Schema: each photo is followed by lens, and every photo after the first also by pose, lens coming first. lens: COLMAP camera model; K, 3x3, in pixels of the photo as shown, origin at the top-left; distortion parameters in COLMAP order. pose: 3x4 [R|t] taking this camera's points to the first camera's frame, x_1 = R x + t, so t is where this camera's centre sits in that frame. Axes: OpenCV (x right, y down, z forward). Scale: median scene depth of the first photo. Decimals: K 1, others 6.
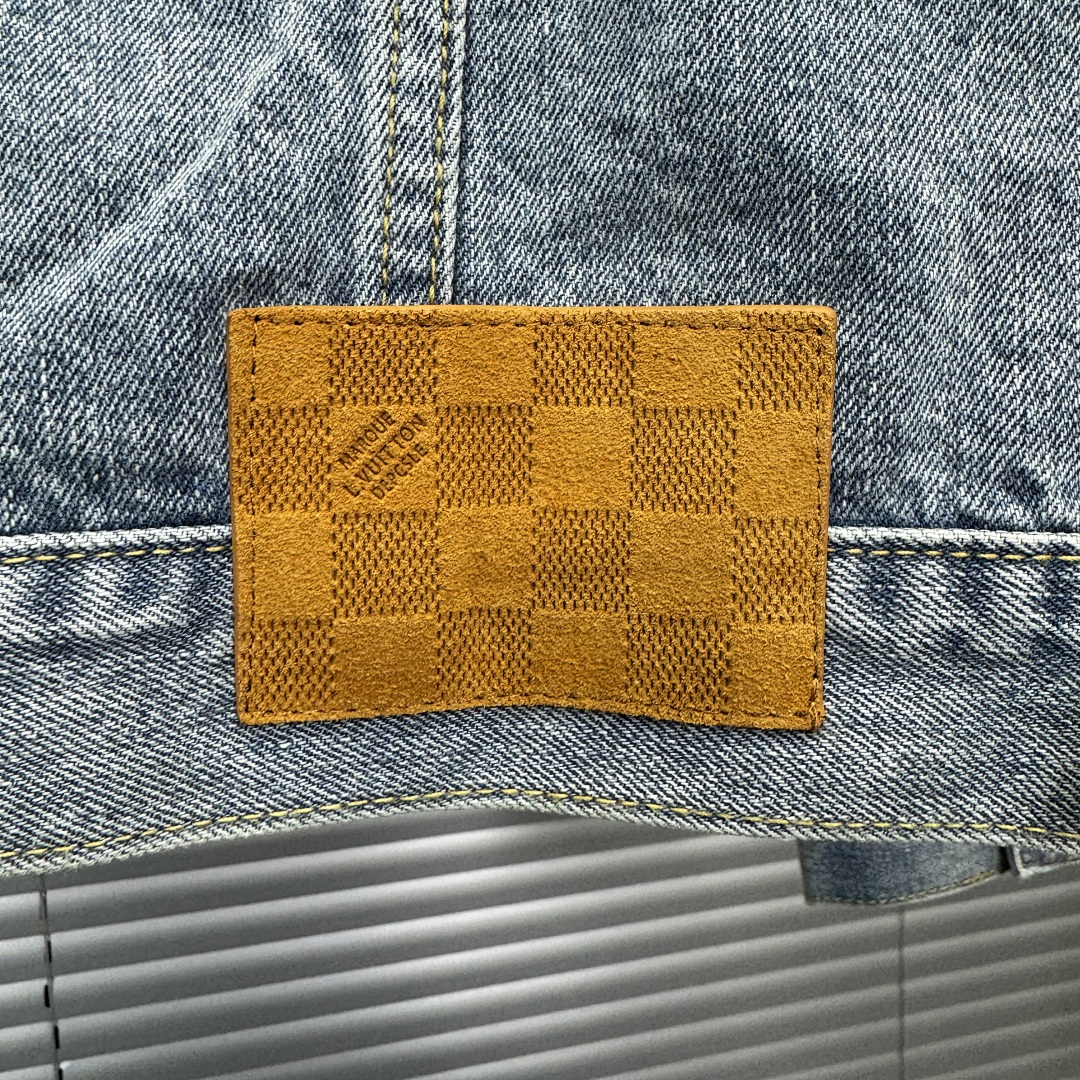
lens RADIAL K [[1069.9, 0, 552.8], [0, 1069.9, 459.8], [0, 0, 1]] dist [-0.007623, 0.011329]
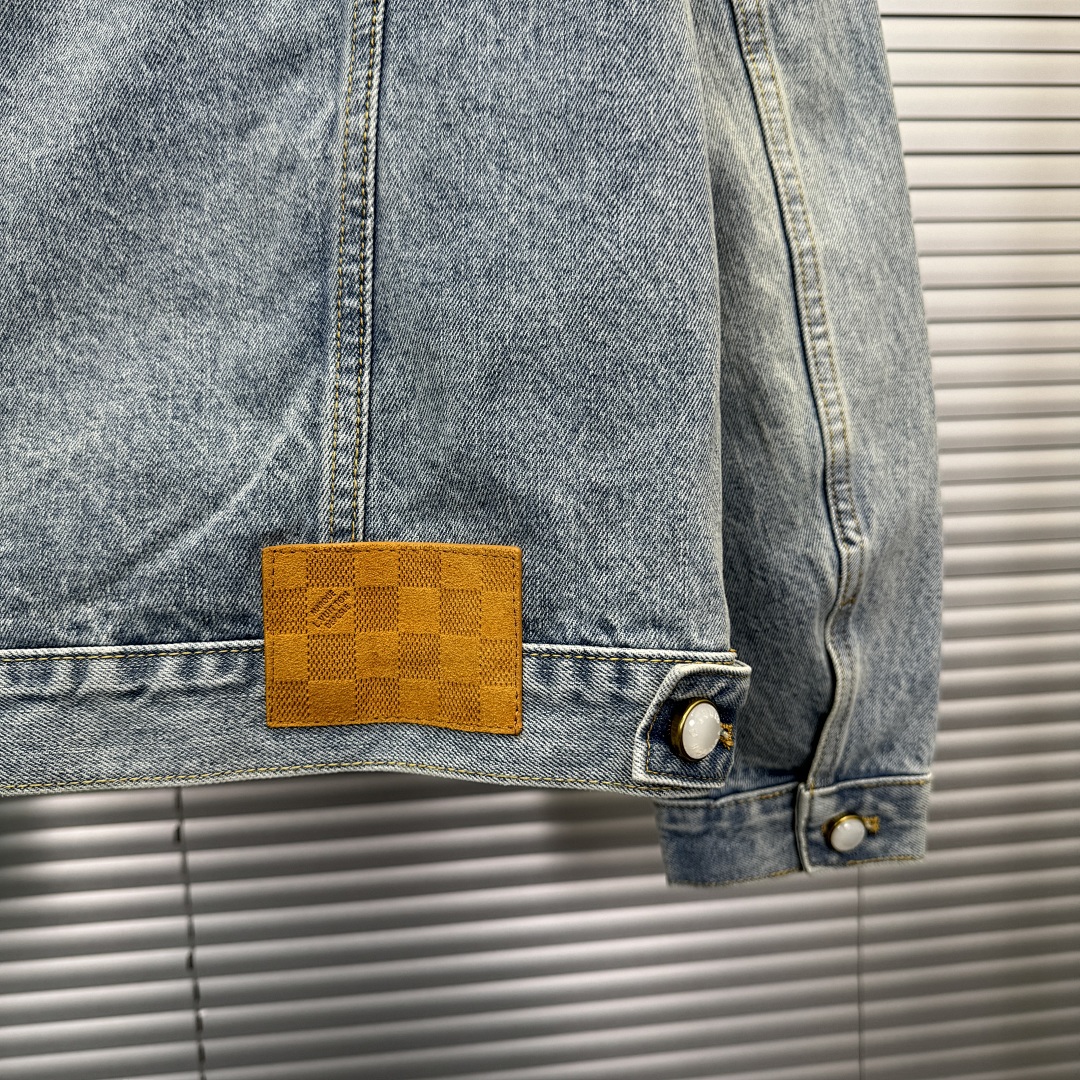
lens RADIAL K [[1061.5, 0, 546.6], [0, 1061.5, 543.7], [0, 0, 1]] dist [0.176011, -0.484368]
pose [[0.992050, 0.004260, -0.125769, 0.589057], [-0.004337, 0.999991, -0.000337, -0.146116], [0.125766, 0.000880, 0.992060, -1.209909]]
